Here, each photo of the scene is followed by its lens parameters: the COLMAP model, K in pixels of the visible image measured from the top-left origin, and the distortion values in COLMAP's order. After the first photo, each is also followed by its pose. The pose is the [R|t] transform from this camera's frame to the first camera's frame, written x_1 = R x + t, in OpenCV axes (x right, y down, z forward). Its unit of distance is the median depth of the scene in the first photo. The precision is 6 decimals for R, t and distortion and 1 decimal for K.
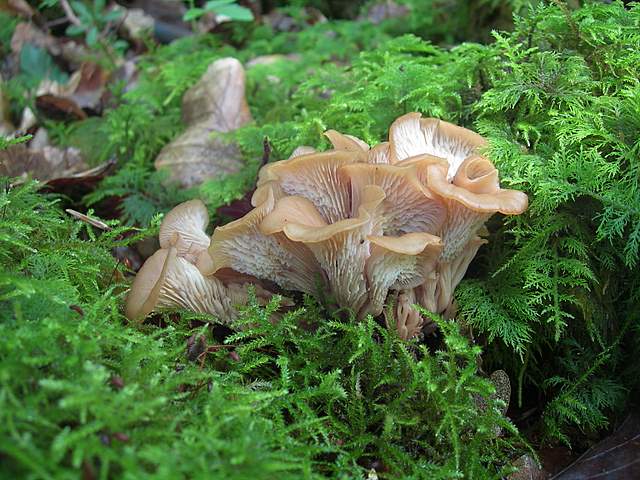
lens RADIAL K [[693.2, 0, 320.5], [0, 693.2, 239.6], [0, 0, 1]] dist [-0.168452, 0.000000]
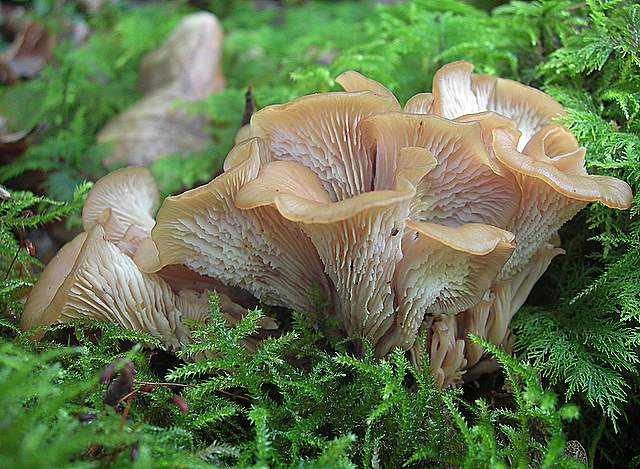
lens RADIAL K [[693.2, 0, 299.0], [0, 693.2, 243.1], [0, 0, 1]] dist [-0.168452, 0.000000]
pose [[0.997602, 0.064491, 0.025142, -0.040062], [-0.063038, 0.996504, -0.054821, 0.049352], [-0.028589, 0.053105, 0.998180, 0.342171]]
